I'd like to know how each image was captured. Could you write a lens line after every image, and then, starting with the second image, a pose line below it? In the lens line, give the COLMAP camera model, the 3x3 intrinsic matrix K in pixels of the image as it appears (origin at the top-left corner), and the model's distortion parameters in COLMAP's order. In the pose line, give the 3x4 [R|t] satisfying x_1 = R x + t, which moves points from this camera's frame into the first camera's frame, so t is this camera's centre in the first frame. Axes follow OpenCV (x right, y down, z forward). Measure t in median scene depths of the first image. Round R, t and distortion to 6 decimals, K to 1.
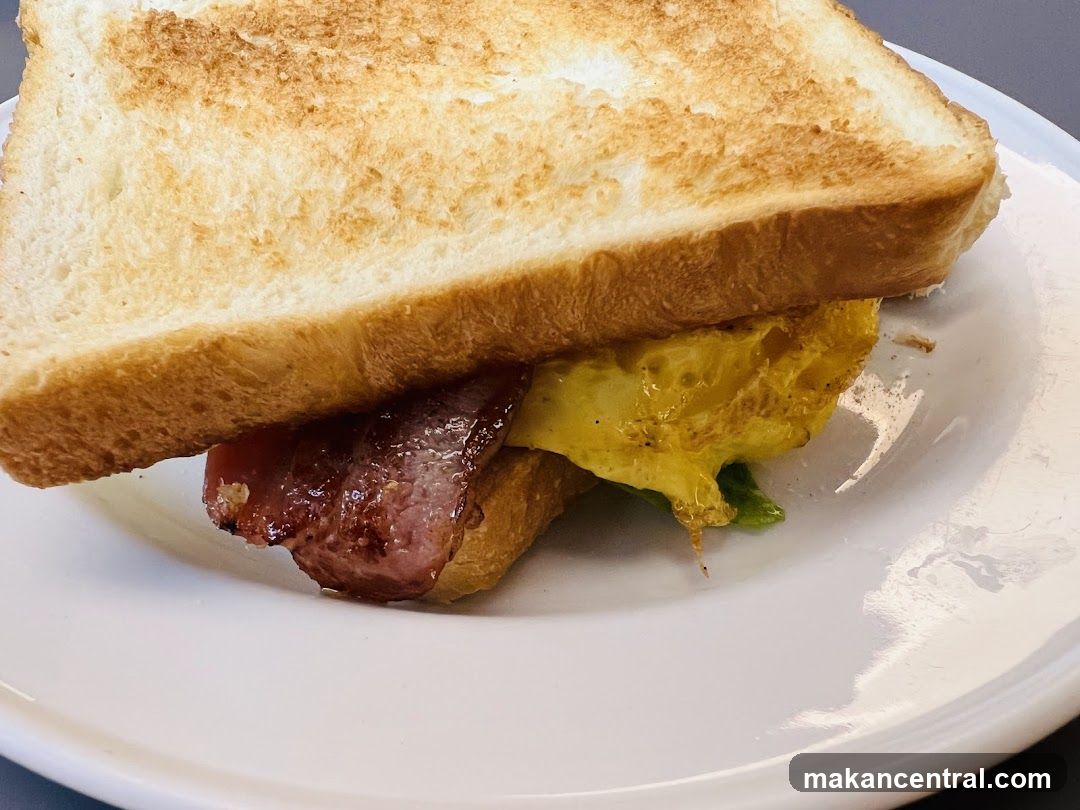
lens RADIAL K [[794.6, 0, 601.9], [0, 794.6, 404.7], [0, 0, 1]] dist [-0.006403, 0.000852]
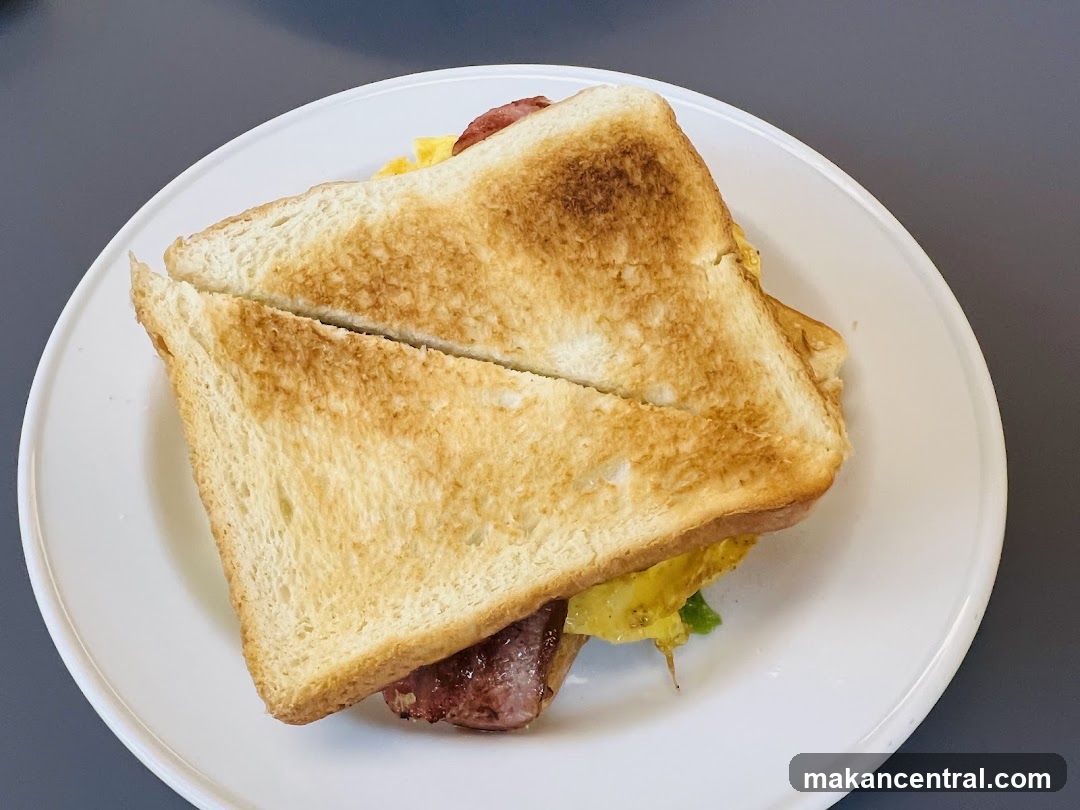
lens RADIAL K [[794.6, 0, 601.9], [0, 794.6, 404.7], [0, 0, 1]] dist [-0.006403, 0.000852]
pose [[0.993164, -0.084202, 0.080842, -0.116681], [0.063807, 0.971555, 0.228054, -0.768347], [-0.097745, -0.221337, 0.970286, -0.494384]]
